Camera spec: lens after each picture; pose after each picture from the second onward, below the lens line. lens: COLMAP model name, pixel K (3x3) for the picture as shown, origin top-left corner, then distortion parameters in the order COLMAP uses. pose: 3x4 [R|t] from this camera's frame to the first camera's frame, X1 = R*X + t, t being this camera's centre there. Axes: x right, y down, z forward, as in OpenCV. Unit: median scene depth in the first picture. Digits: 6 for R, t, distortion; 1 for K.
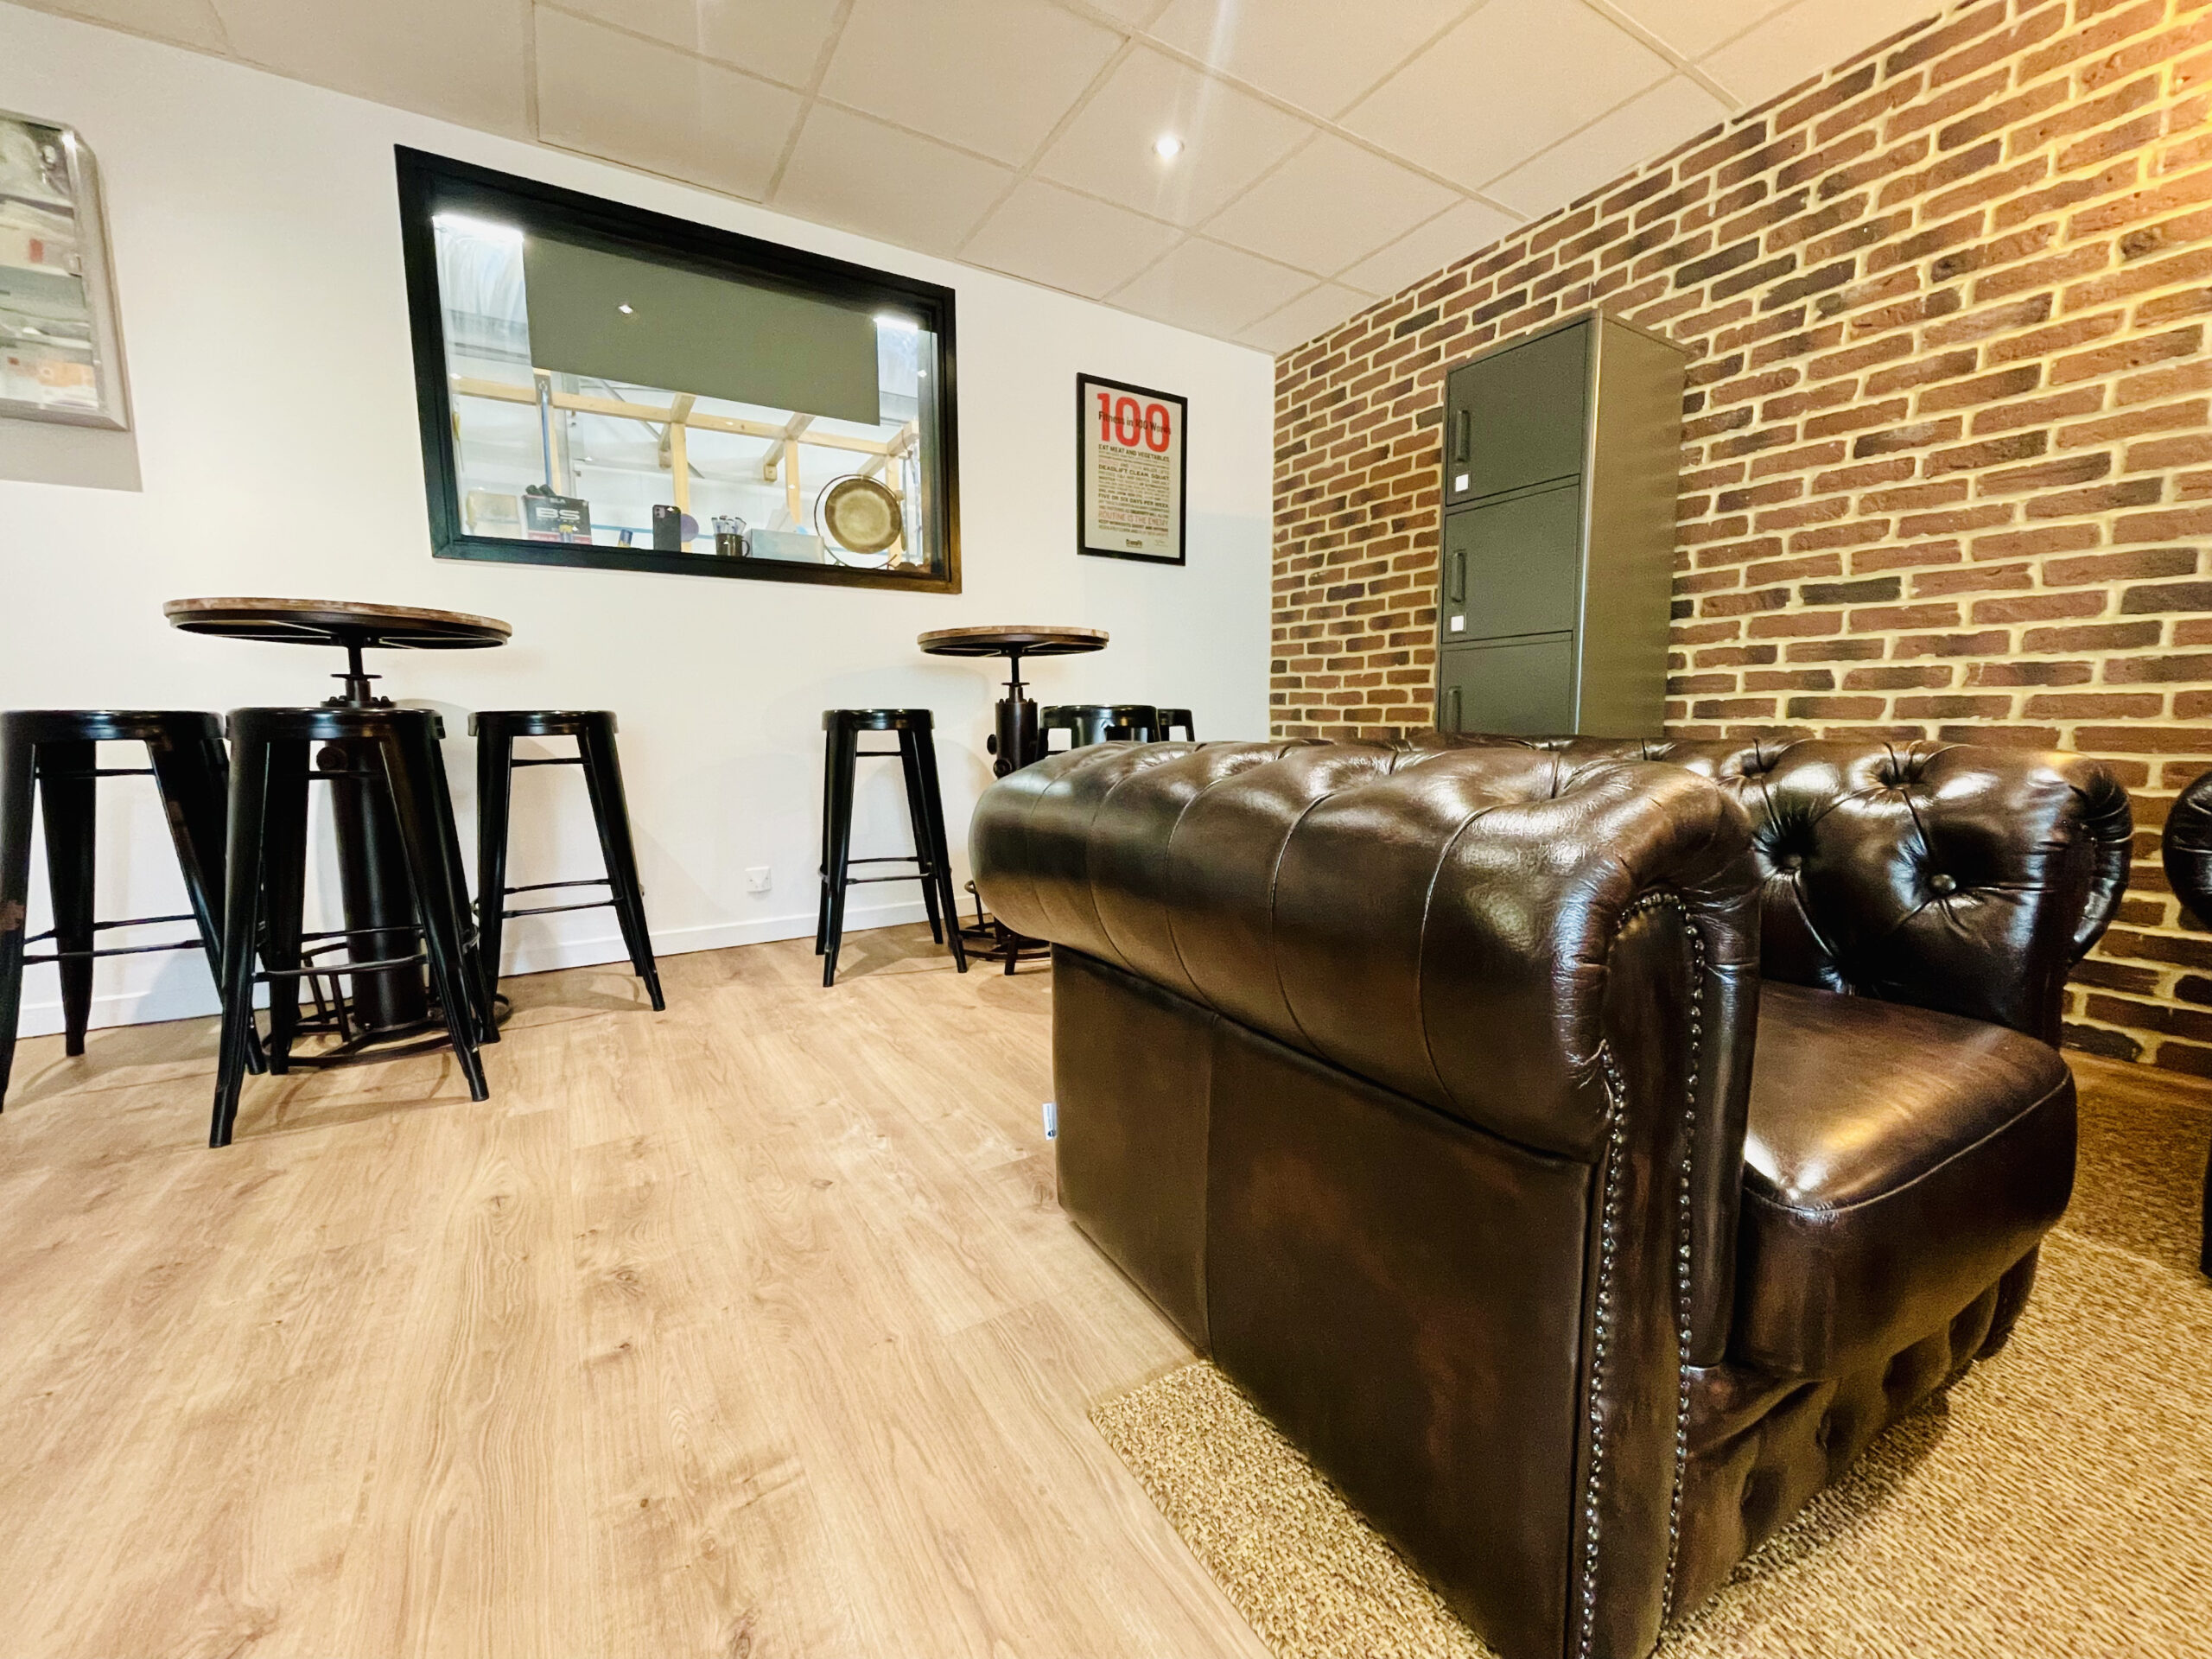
lens RADIAL K [[889.3, 0, 1111.1], [0, 889.3, 825.4], [0, 0, 1]] dist [-0.000401, -0.001016]
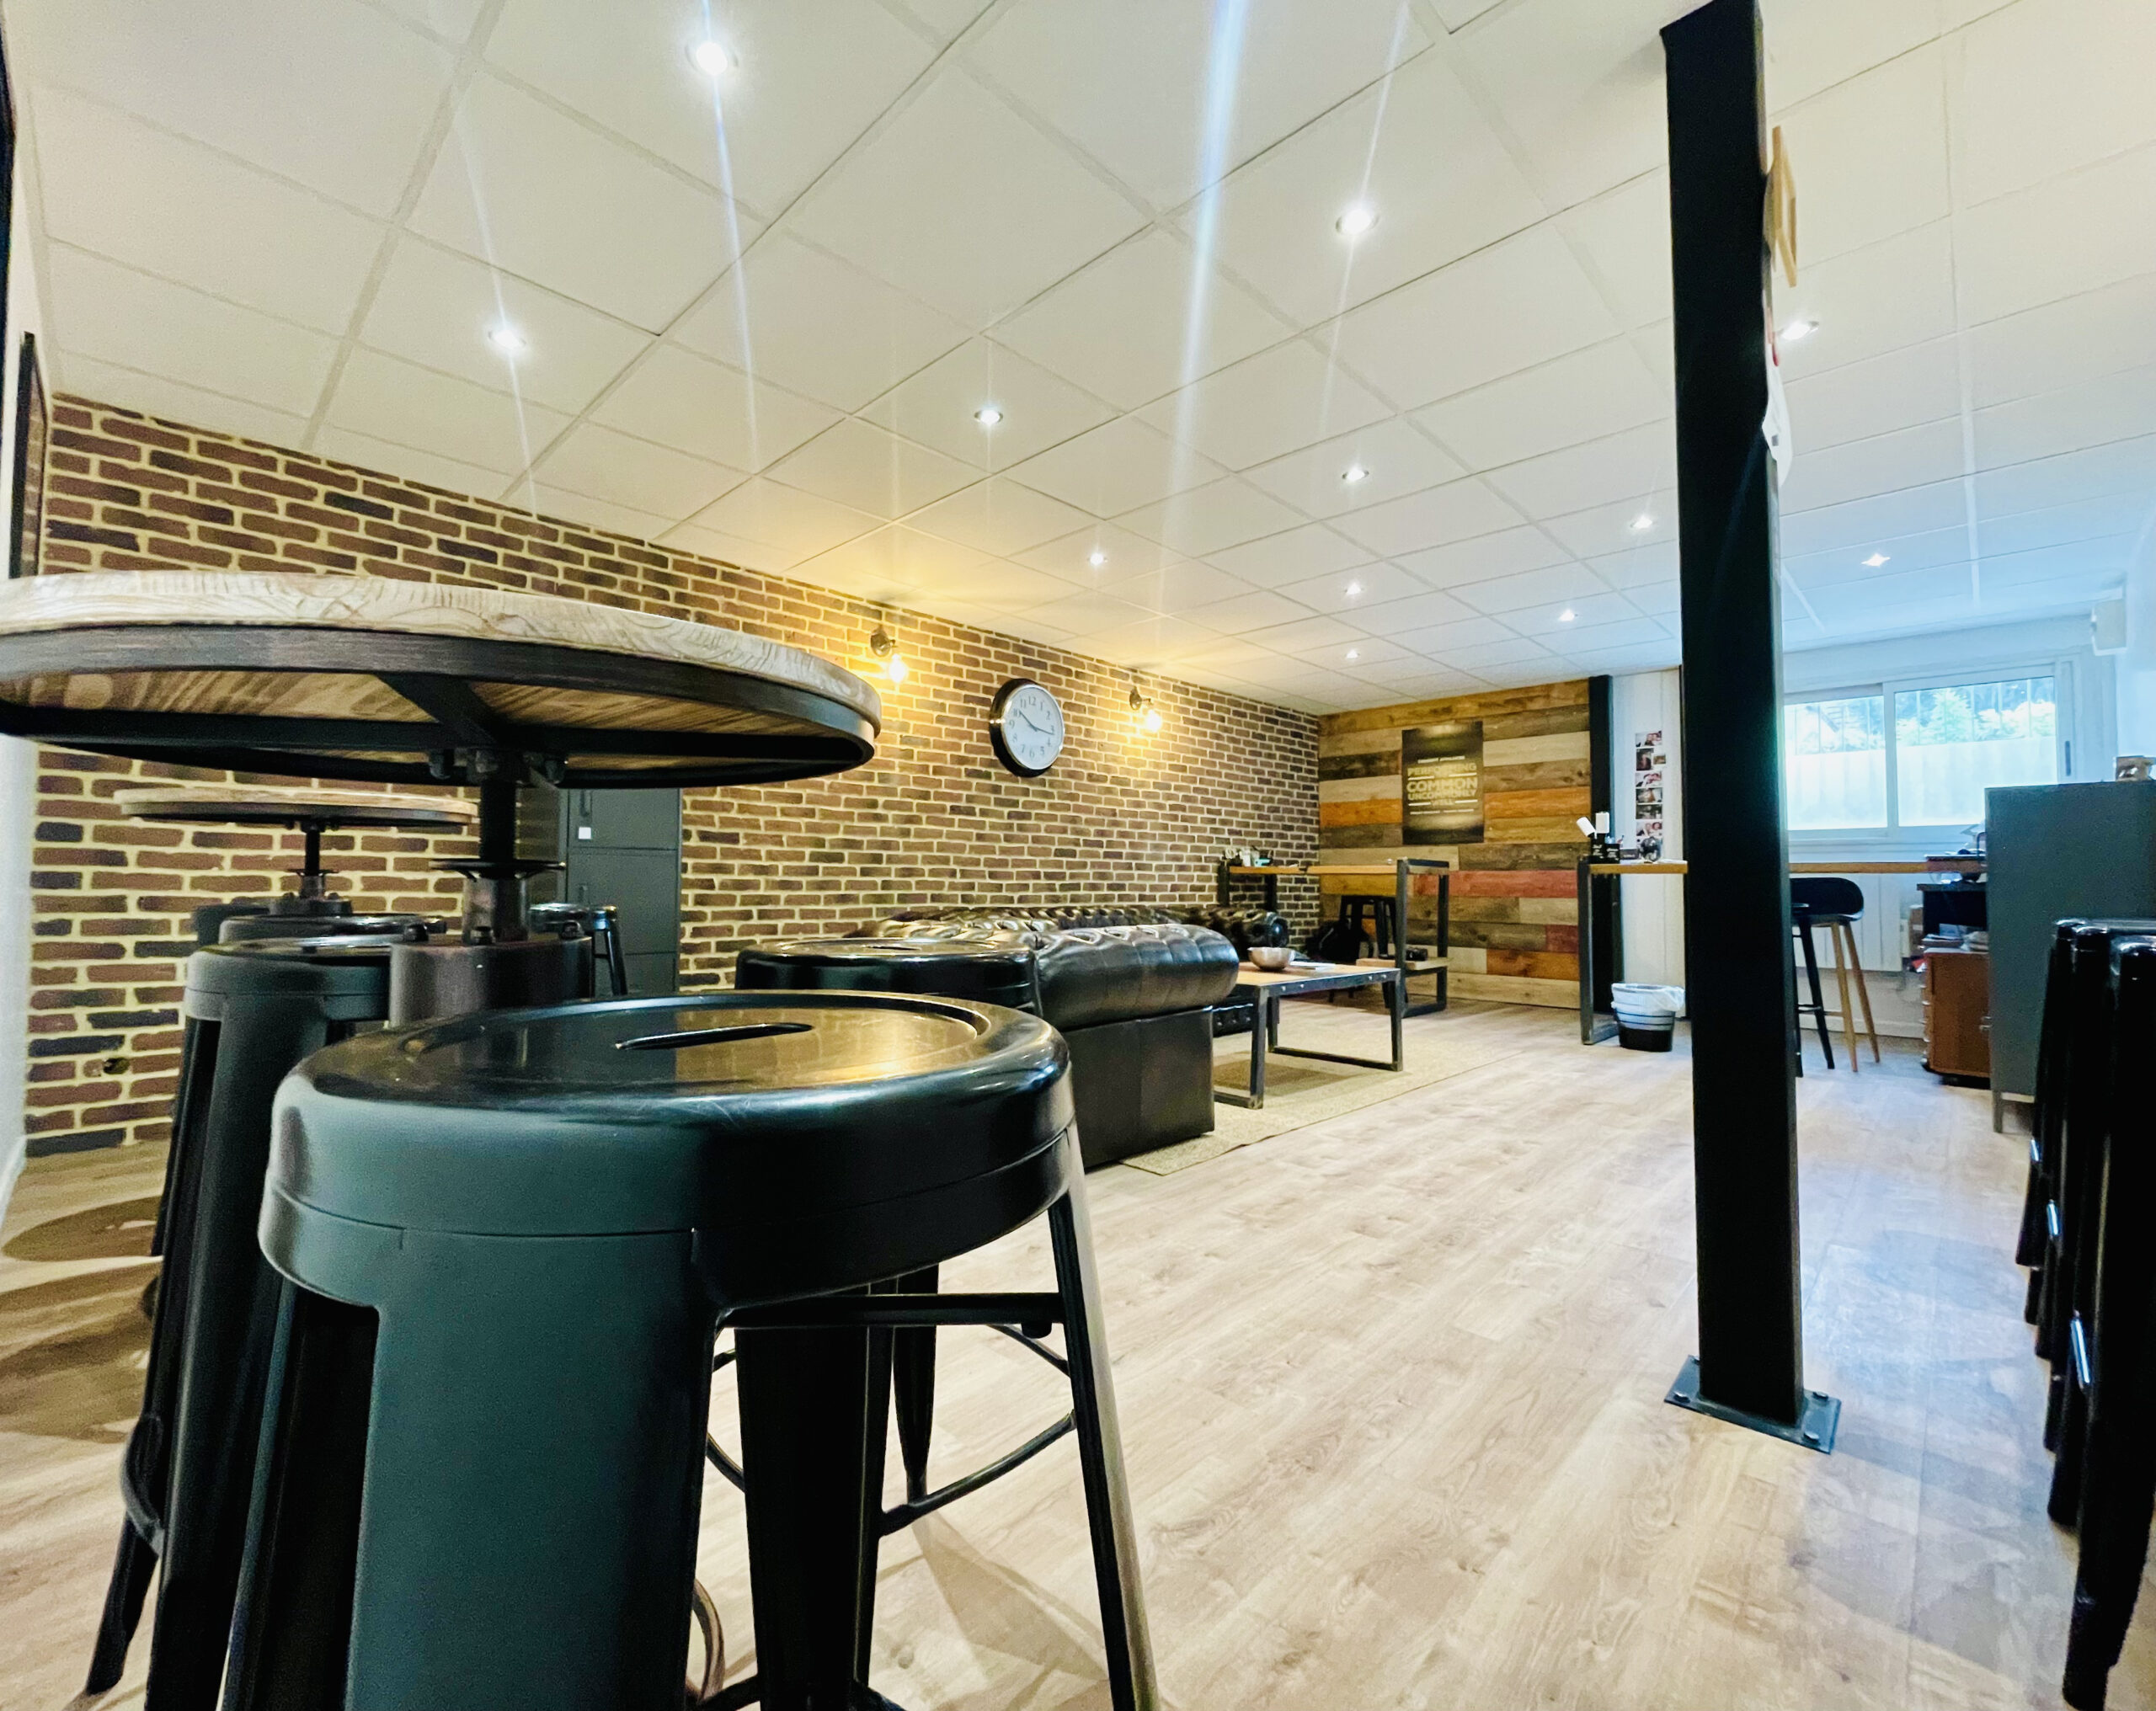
lens RADIAL K [[931.7, 0, 1003.5], [0, 931.7, 848.9], [0, 0, 1]] dist [-0.003525, -0.000365]
pose [[-0.204741, 0.041361, 0.977942, -1.079203], [0.108969, 0.993859, -0.019220, -0.128205], [-0.972732, 0.102630, -0.207991, 0.771781]]
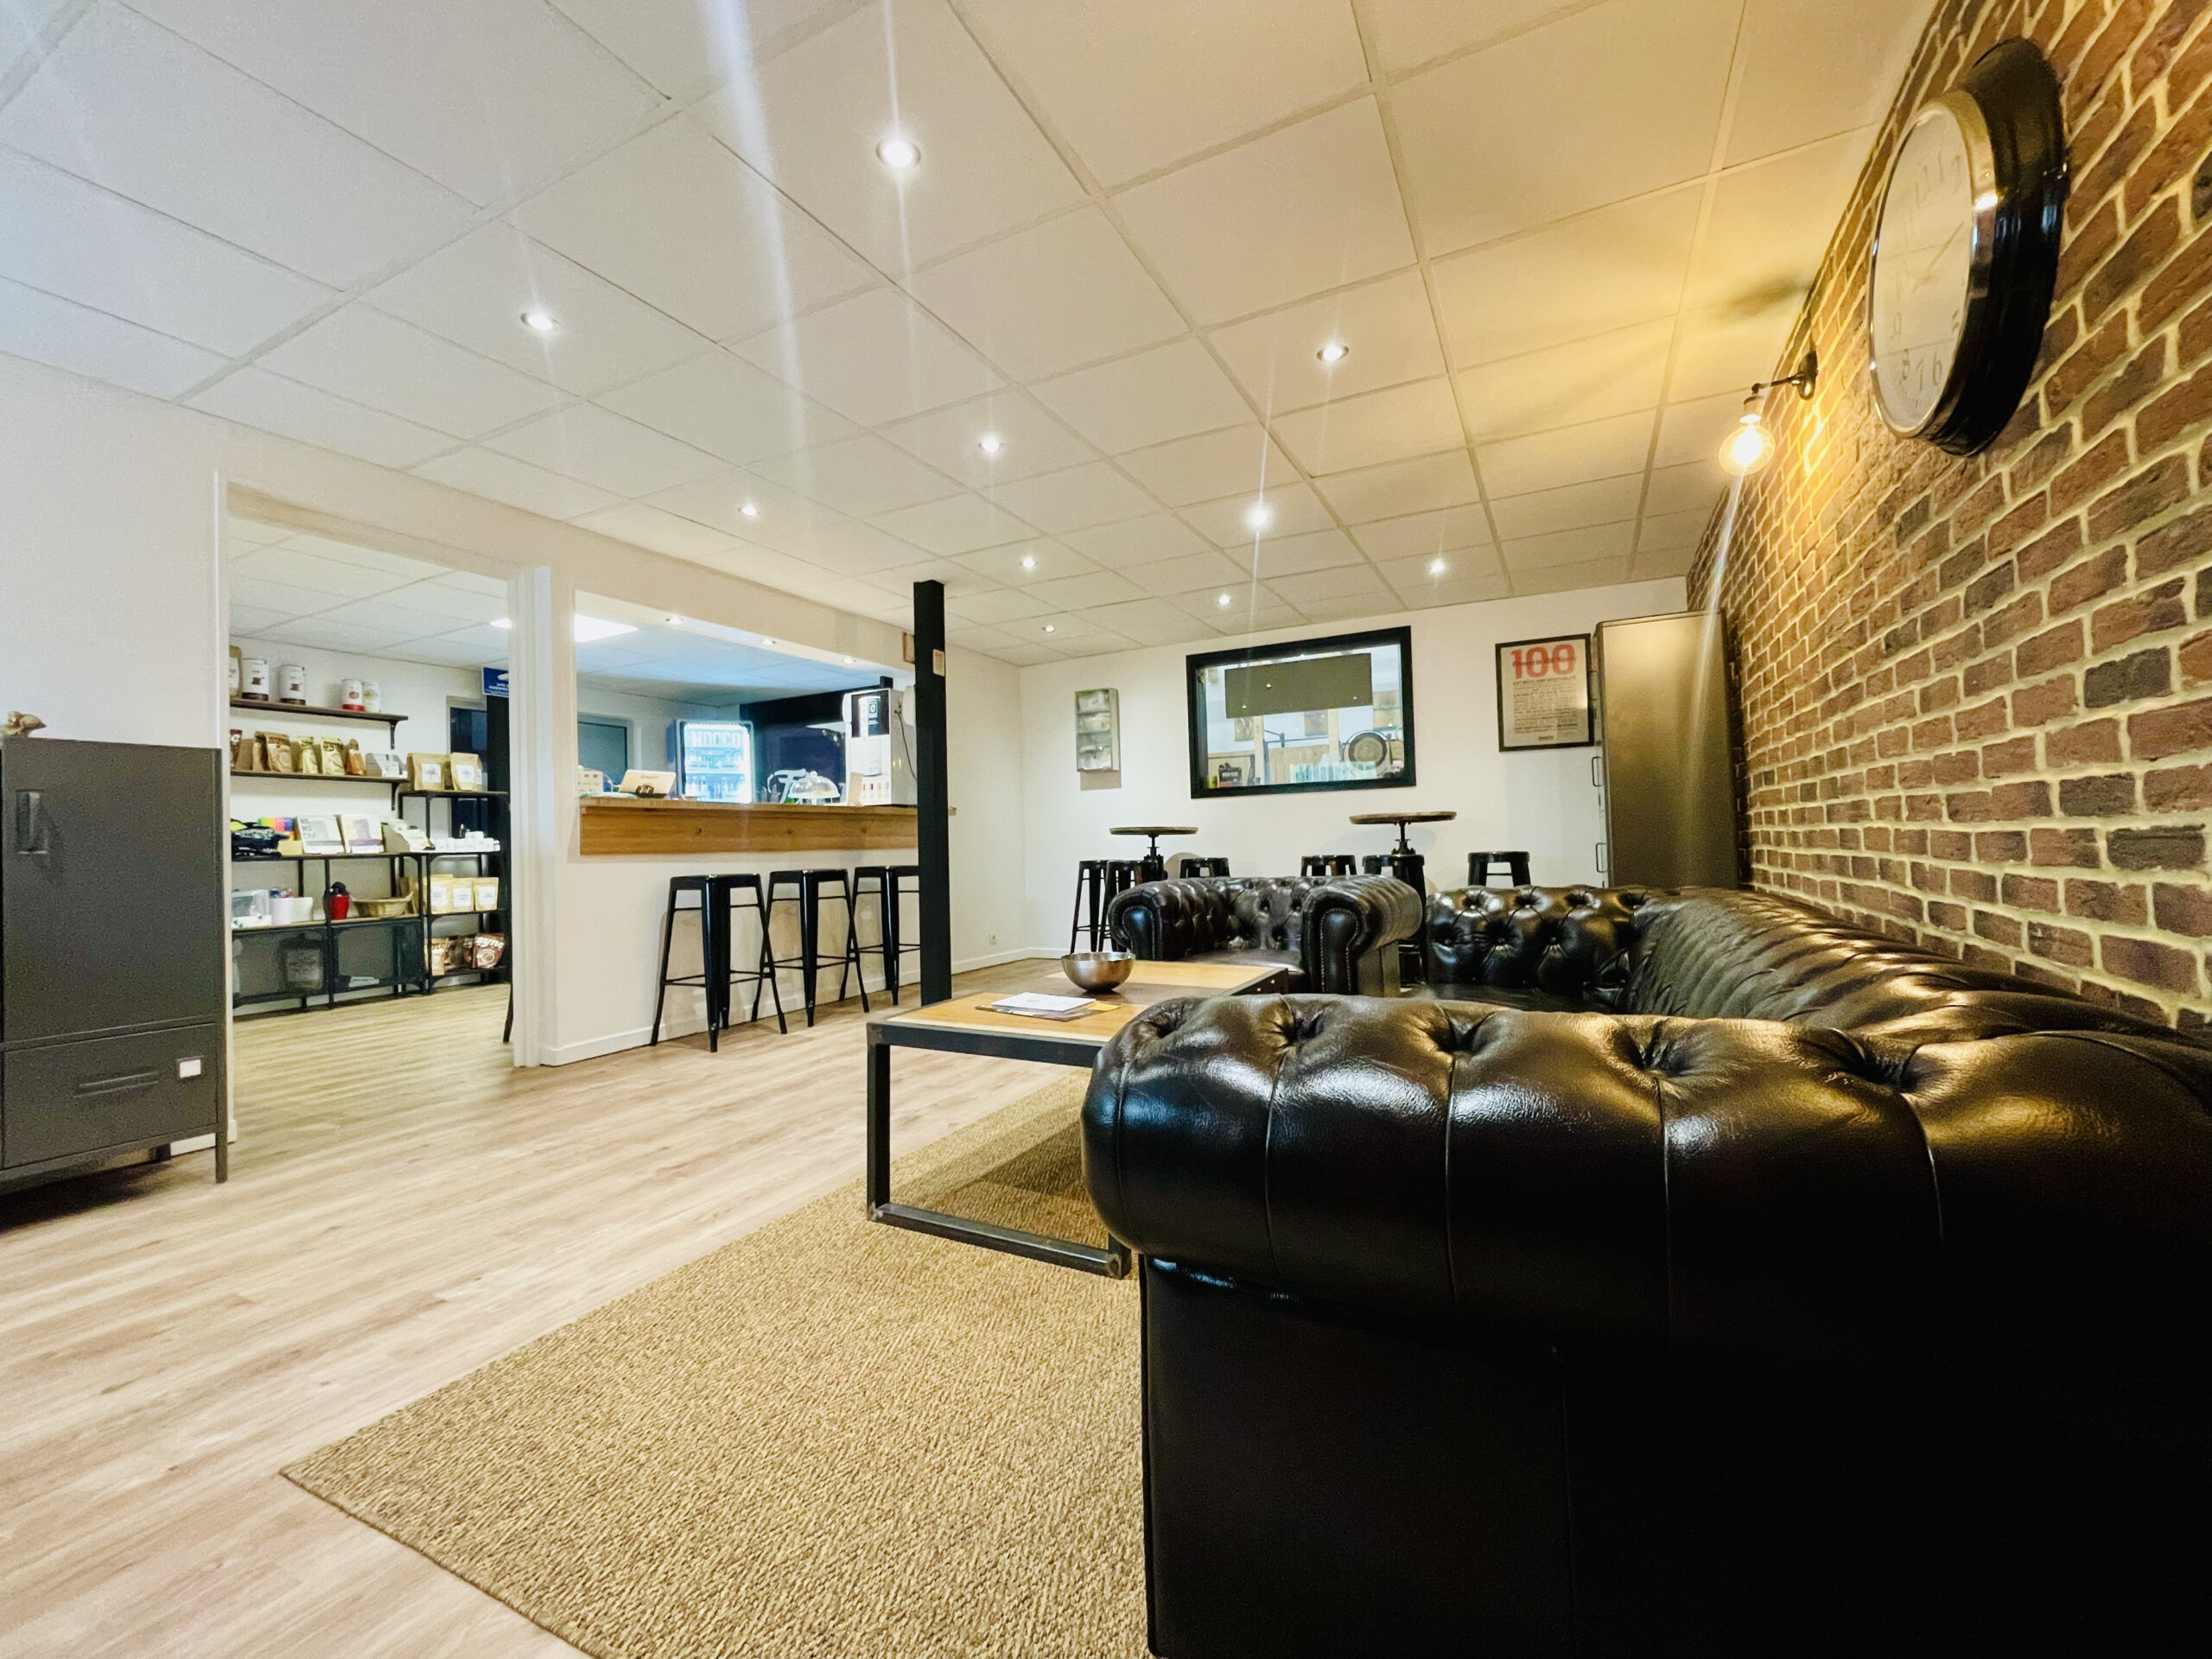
lens RADIAL K [[889.3, 0, 1101.0], [0, 889.3, 820.9], [0, 0, 1]] dist [-0.000401, -0.001016]
pose [[0.515093, -0.033391, -0.856484, 1.388527], [-0.077821, 0.993292, -0.085527, 0.008967], [0.853594, 0.110706, 0.509039, -0.577168]]
